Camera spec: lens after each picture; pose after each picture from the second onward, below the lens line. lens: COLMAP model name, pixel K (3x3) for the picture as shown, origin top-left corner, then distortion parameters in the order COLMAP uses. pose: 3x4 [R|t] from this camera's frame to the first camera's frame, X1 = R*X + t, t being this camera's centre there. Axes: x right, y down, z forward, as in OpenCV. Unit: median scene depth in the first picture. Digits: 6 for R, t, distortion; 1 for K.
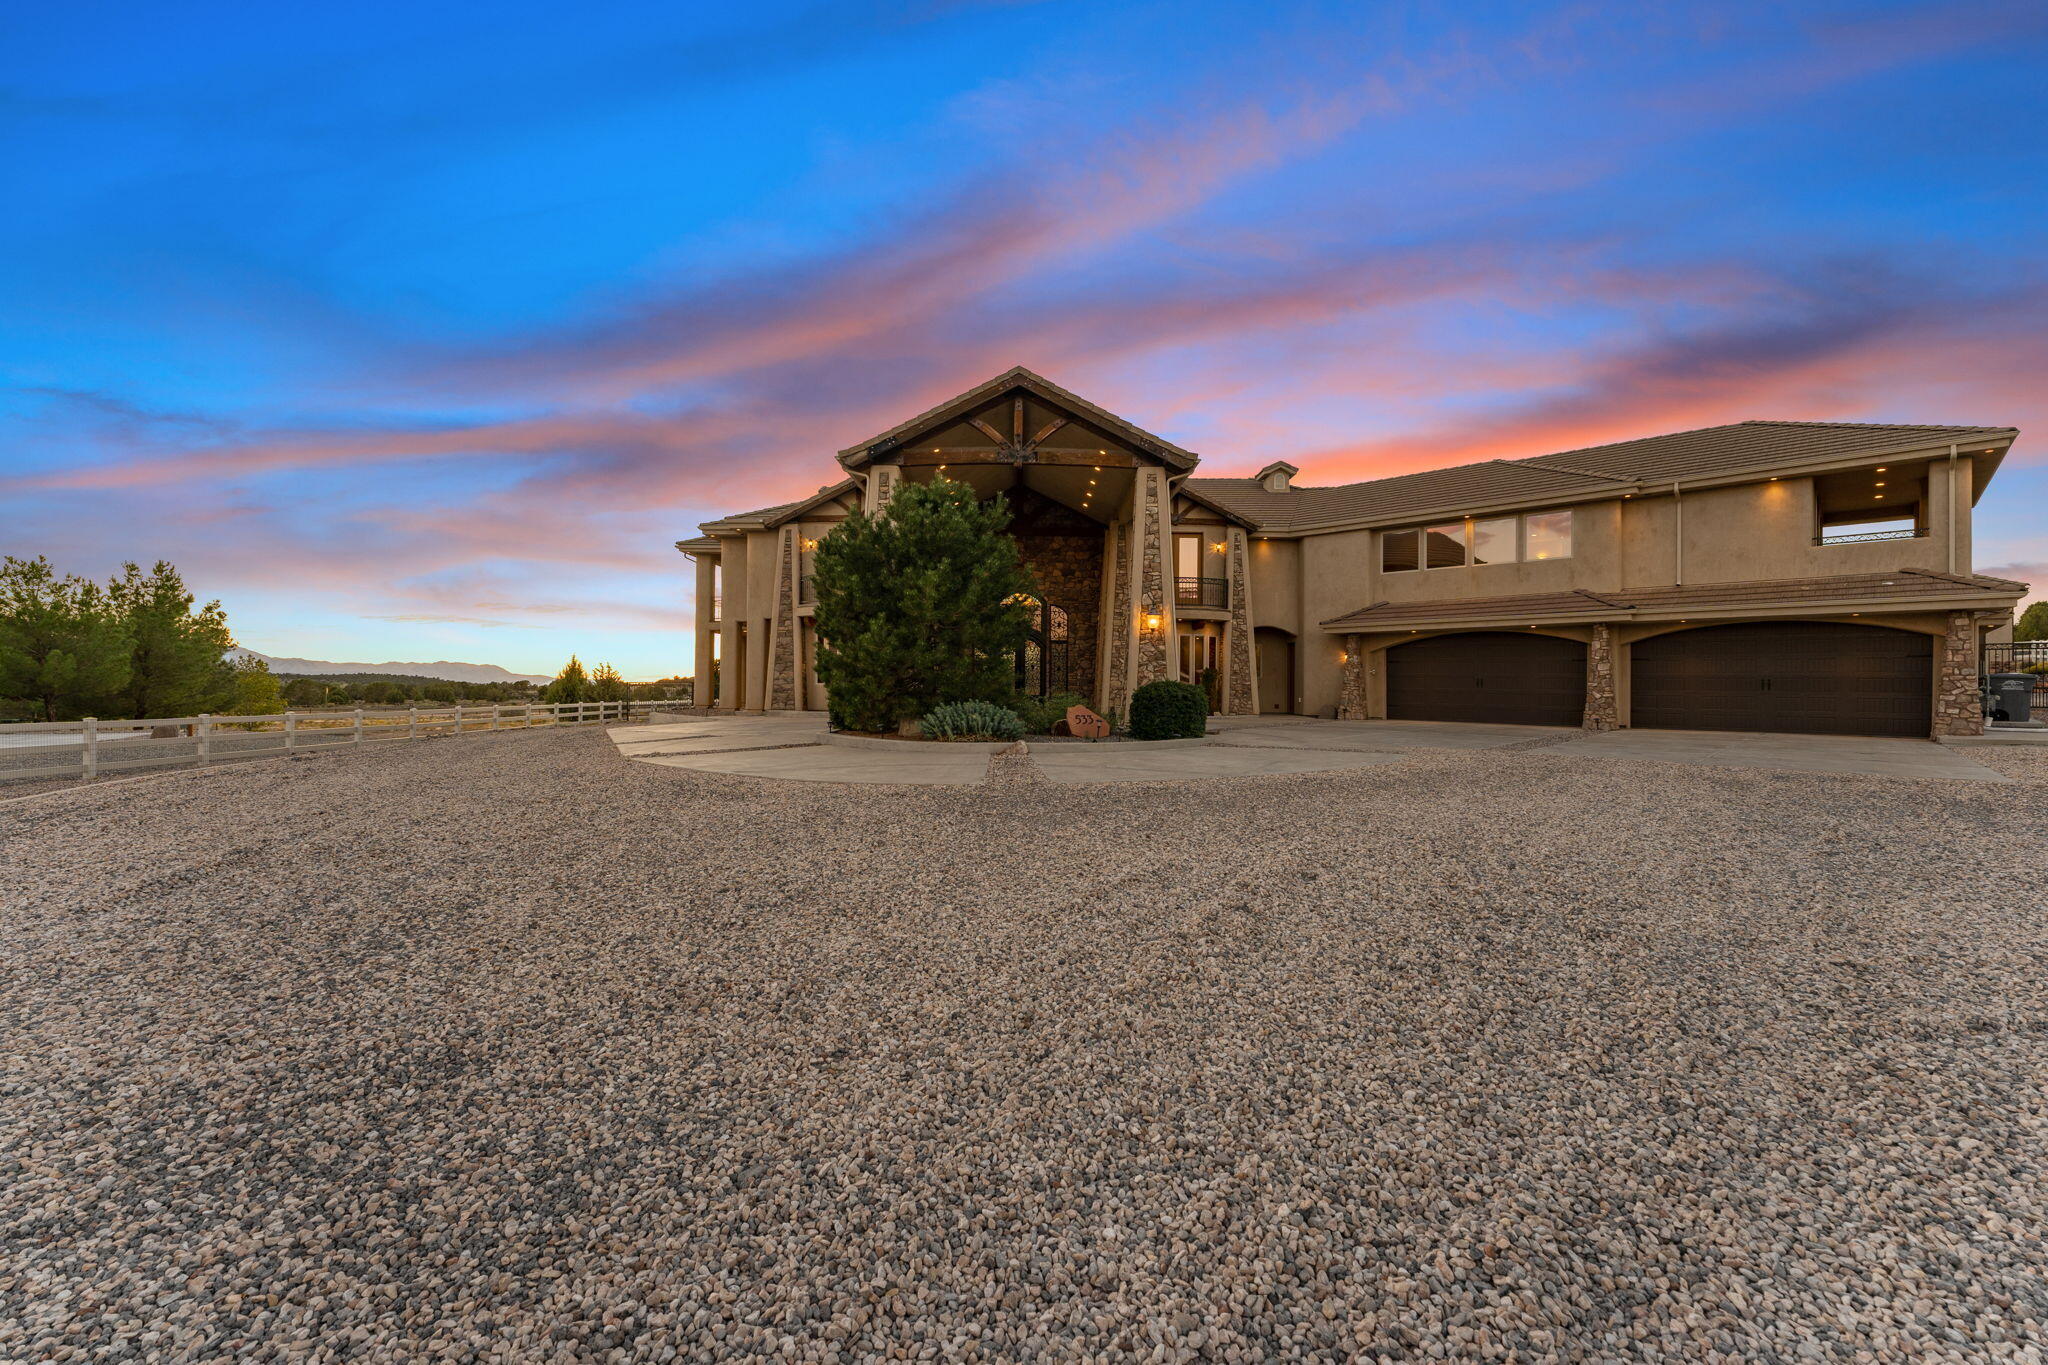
lens RADIAL K [[823.8, 0, 1016.3], [0, 823.8, 688.5], [0, 0, 1]] dist [-0.004037, 0.000077]
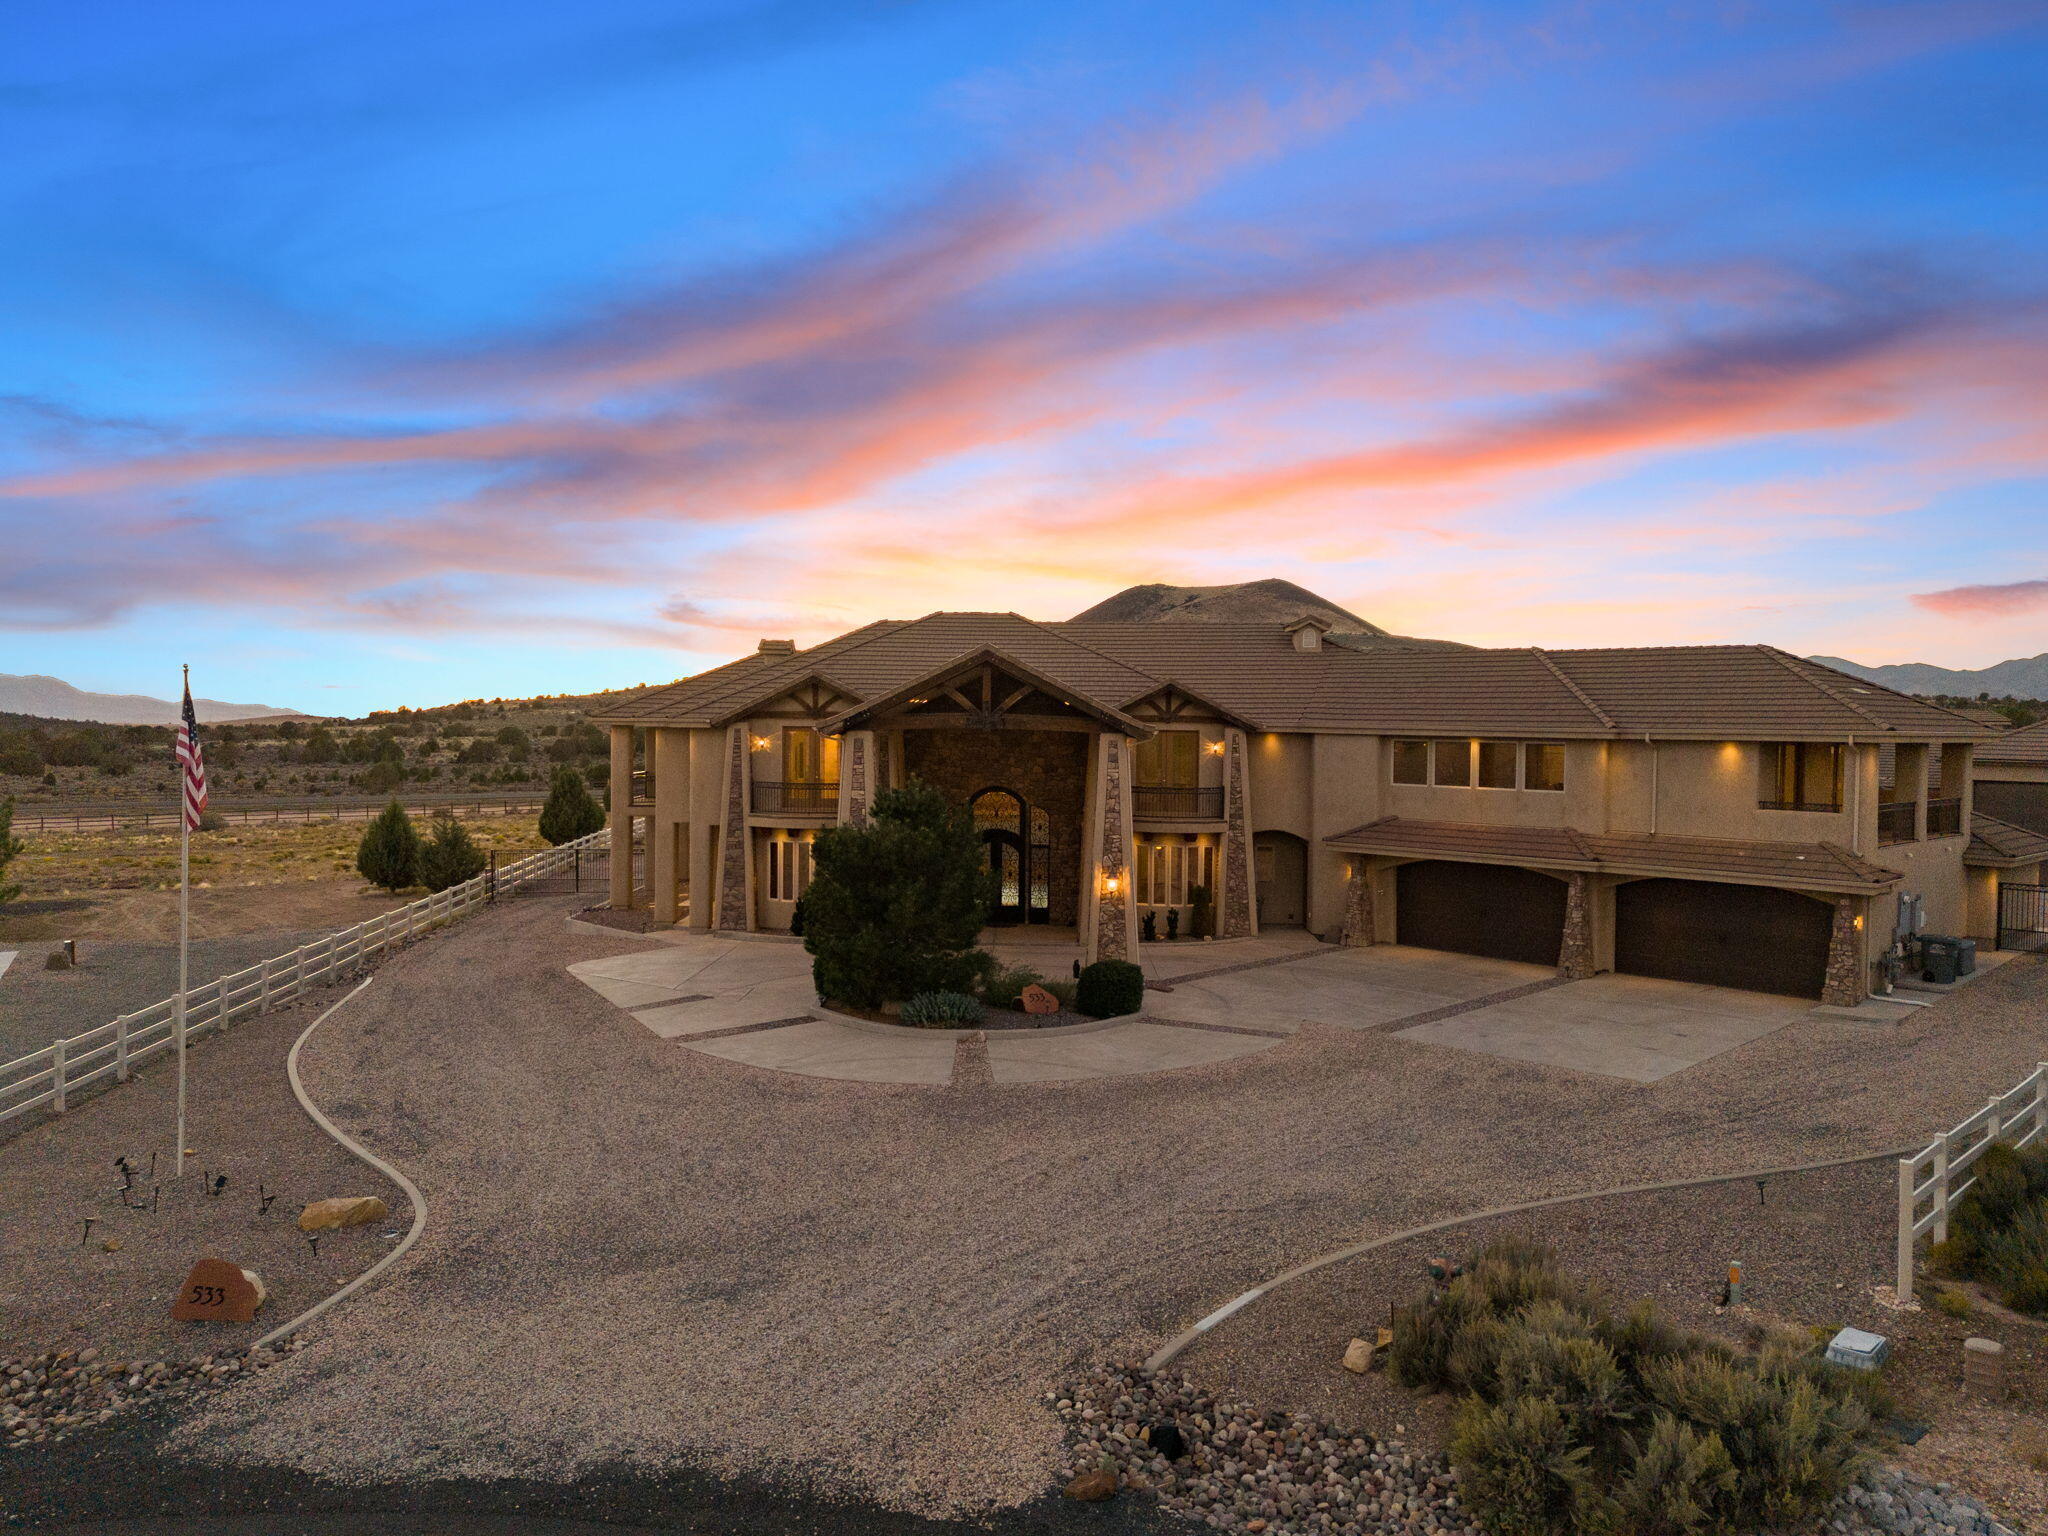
lens RADIAL K [[1504.3, 0, 1009.9], [0, 1504.3, 768.6], [0, 0, 1]] dist [0.062499, -0.053161]
pose [[0.999980, 0.001390, -0.006142, 0.037767], [-0.001200, 0.999524, 0.030826, -0.240886], [0.006182, -0.030818, 0.999506, -0.778395]]
